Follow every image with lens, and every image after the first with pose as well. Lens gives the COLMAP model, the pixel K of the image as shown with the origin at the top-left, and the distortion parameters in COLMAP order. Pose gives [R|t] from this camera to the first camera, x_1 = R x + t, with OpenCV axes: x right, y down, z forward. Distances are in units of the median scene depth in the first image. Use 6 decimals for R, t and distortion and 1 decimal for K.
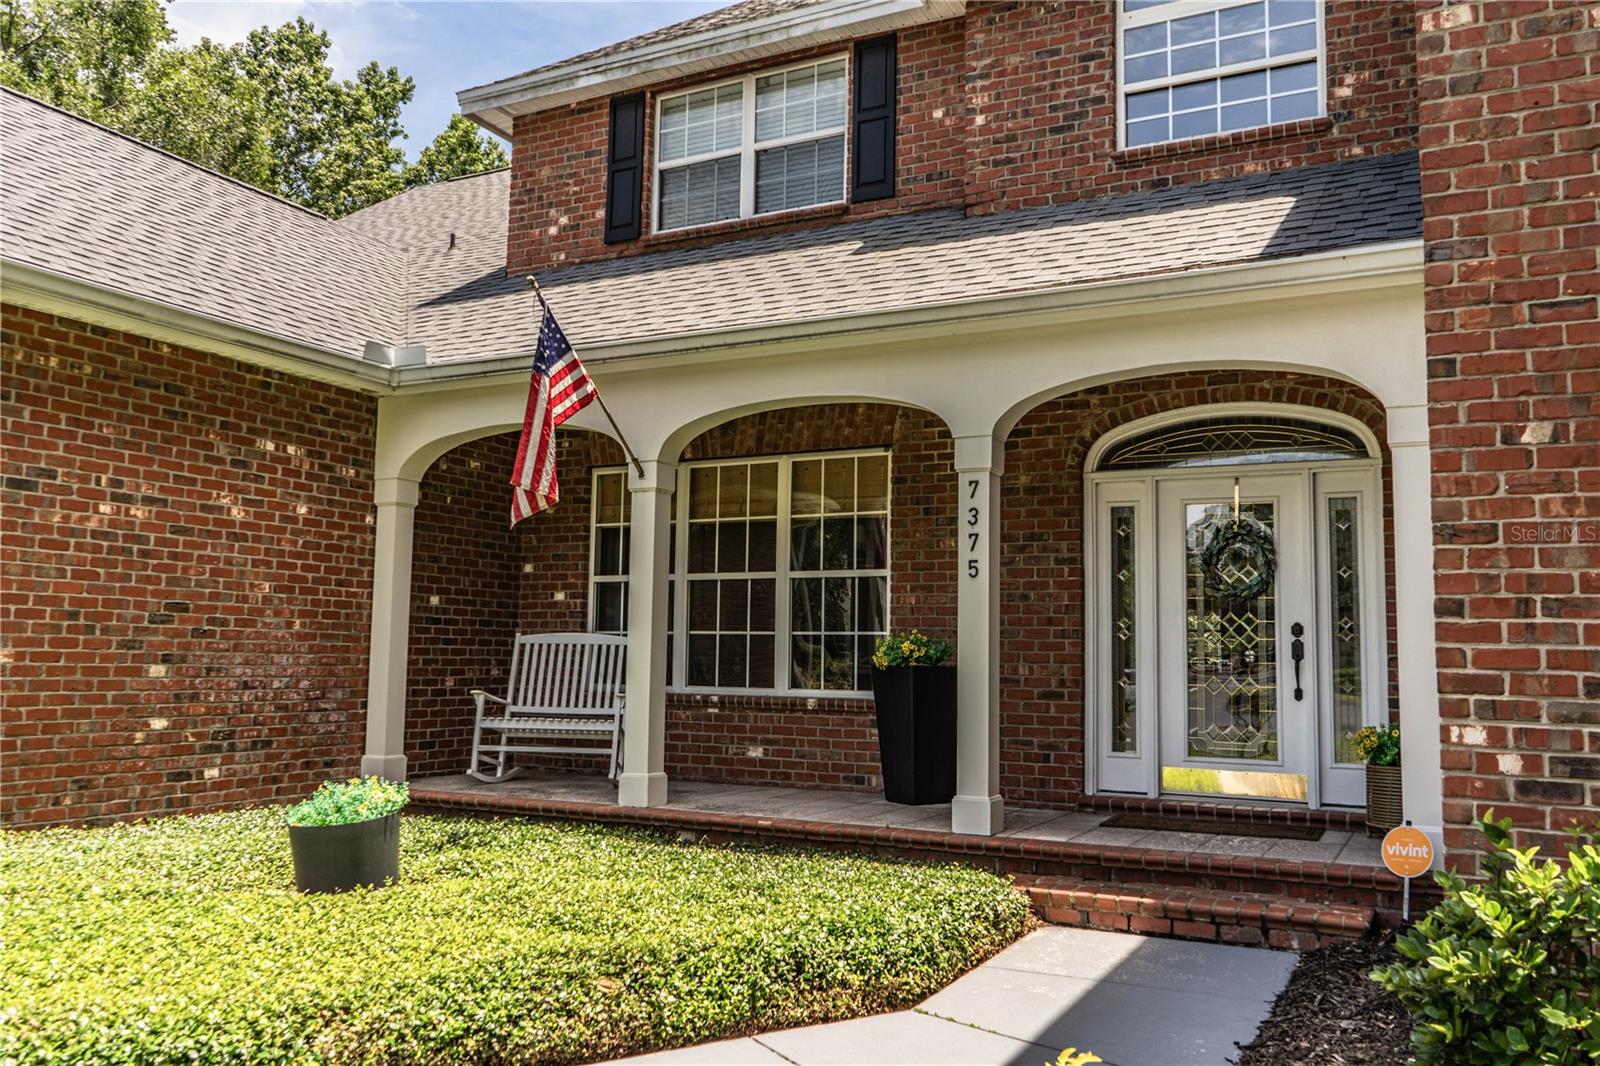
lens RADIAL K [[1268.4, 0, 796.1], [0, 1268.4, 533.3], [0, 0, 1]] dist [0.000299, -0.005206]
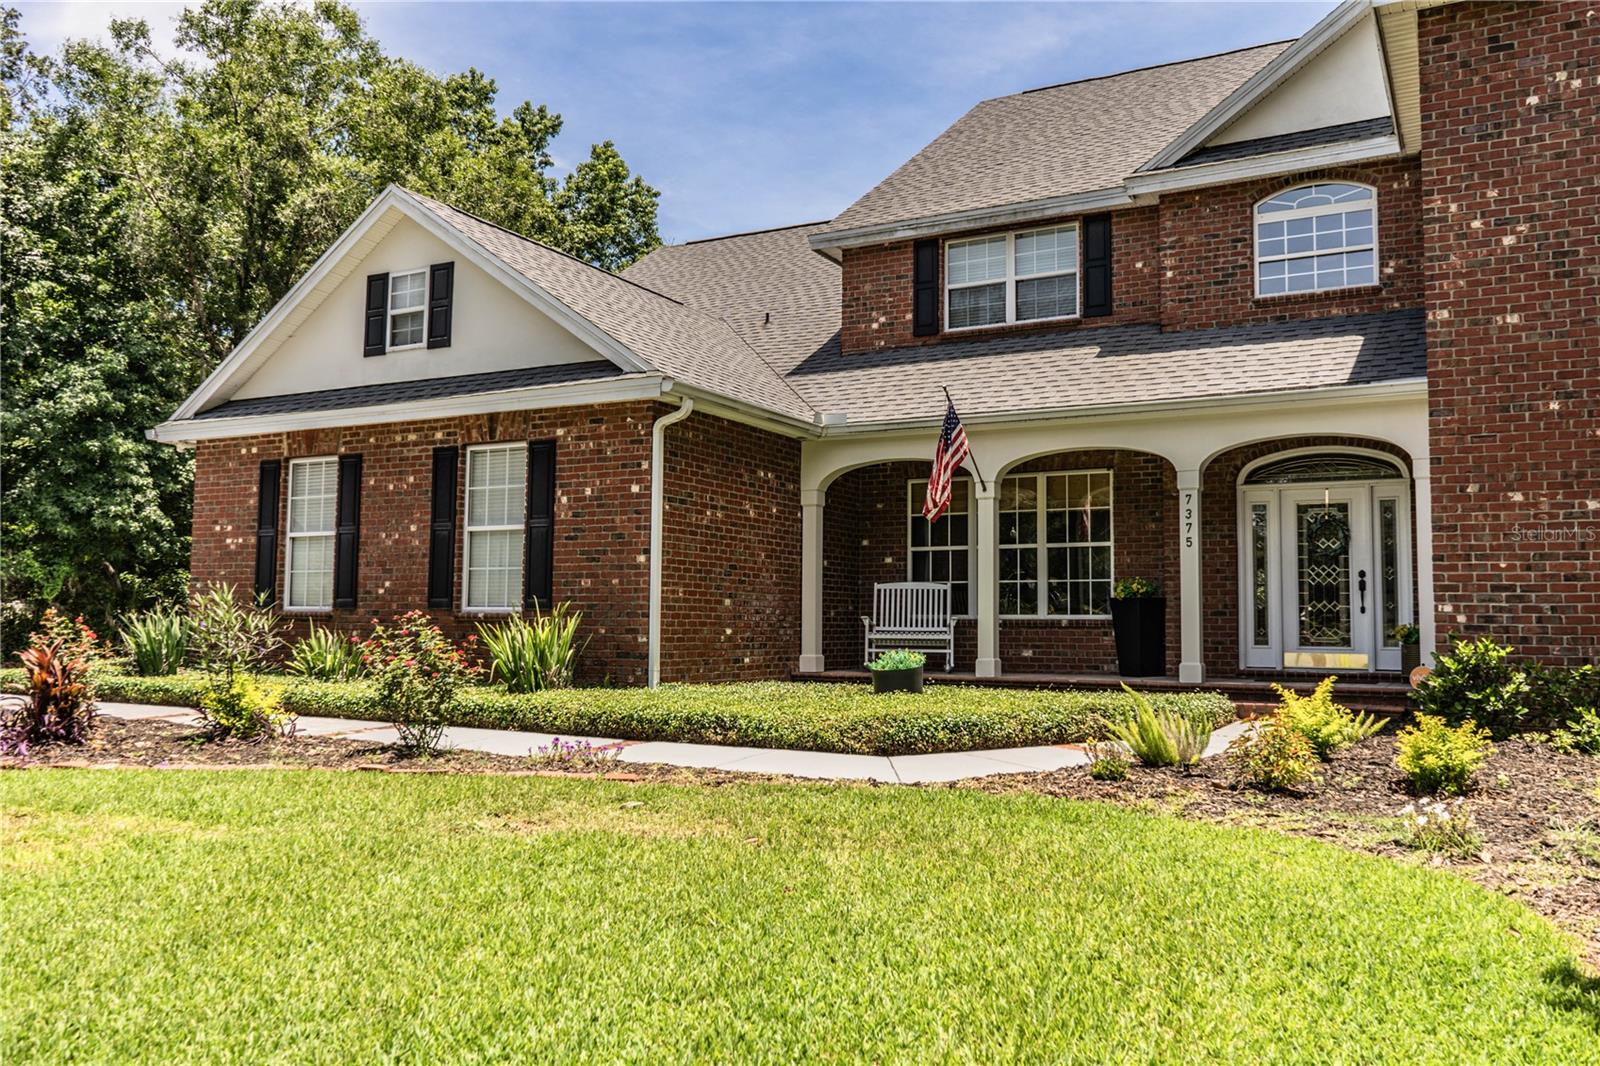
lens RADIAL K [[1268.4, 0, 803.6], [0, 1268.4, 531.6], [0, 0, 1]] dist [0.000299, -0.005206]
pose [[0.999904, -0.008767, -0.010726, -0.345373], [0.009018, 0.999683, 0.023526, -0.030740], [0.010517, -0.023620, 0.999666, -0.736520]]
